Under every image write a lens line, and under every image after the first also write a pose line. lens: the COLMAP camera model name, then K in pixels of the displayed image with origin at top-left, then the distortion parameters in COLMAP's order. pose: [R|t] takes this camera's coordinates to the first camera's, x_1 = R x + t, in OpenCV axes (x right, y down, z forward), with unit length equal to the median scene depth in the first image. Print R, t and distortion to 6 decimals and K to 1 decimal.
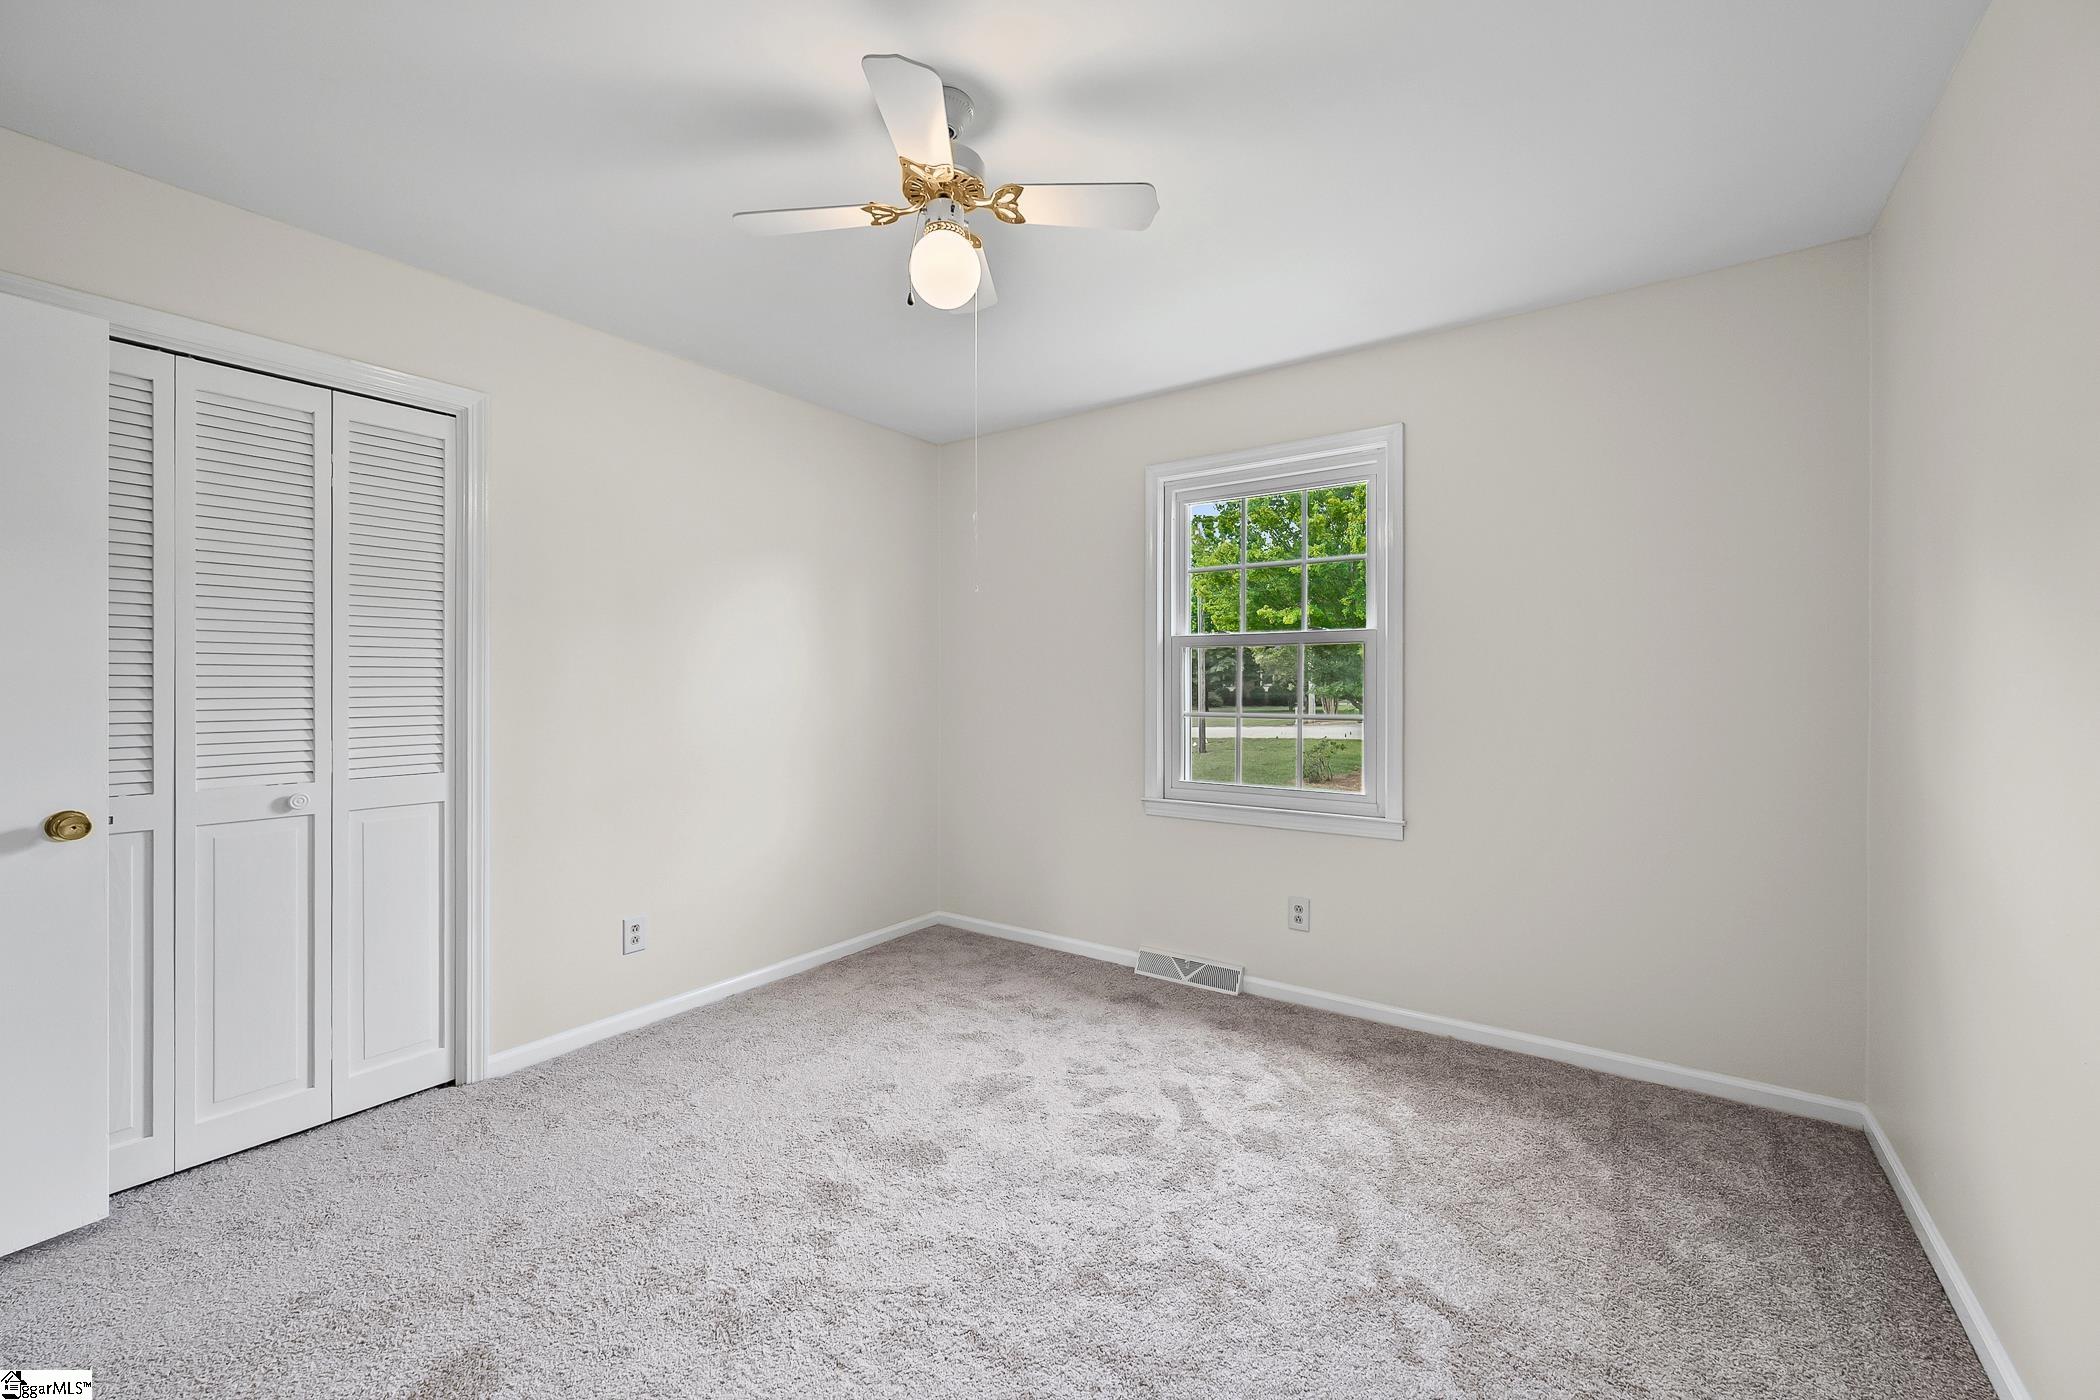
lens RADIAL K [[893.3, 0, 1020.7], [0, 893.3, 687.9], [0, 0, 1]] dist [0.000659, 0.000048]
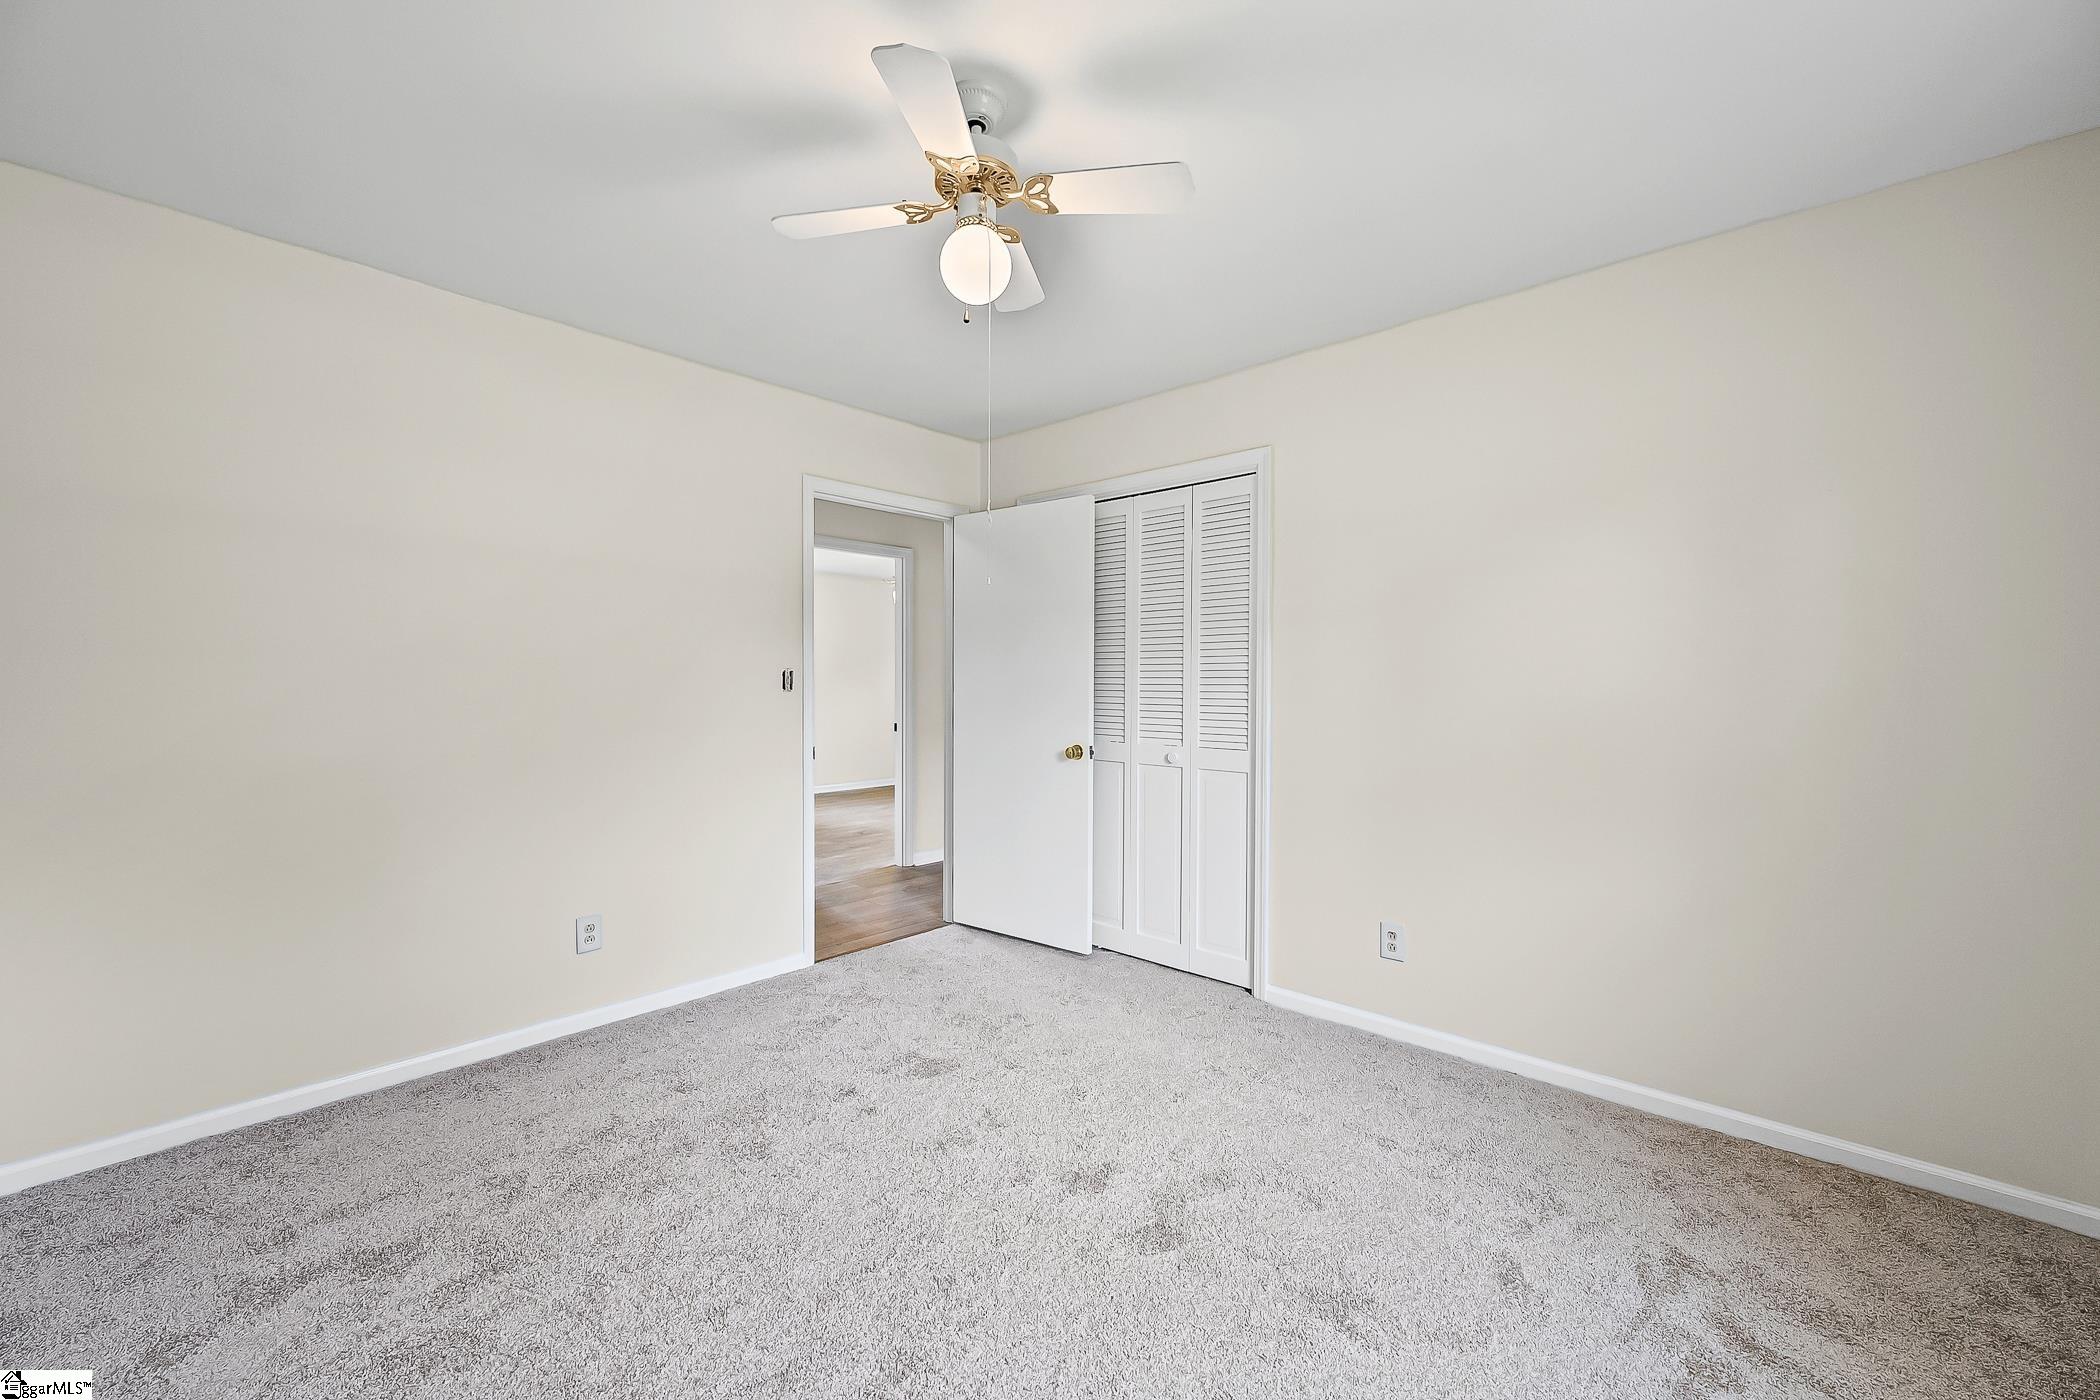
lens RADIAL K [[833.2, 0, 1044.0], [0, 833.2, 697.8], [0, 0, 1]] dist [-0.001884, -0.000039]
pose [[-0.136369, 0.019457, -0.990467, 0.596986], [-0.006446, 0.999769, 0.020527, -0.005675], [0.990637, 0.009184, -0.136212, 0.872928]]
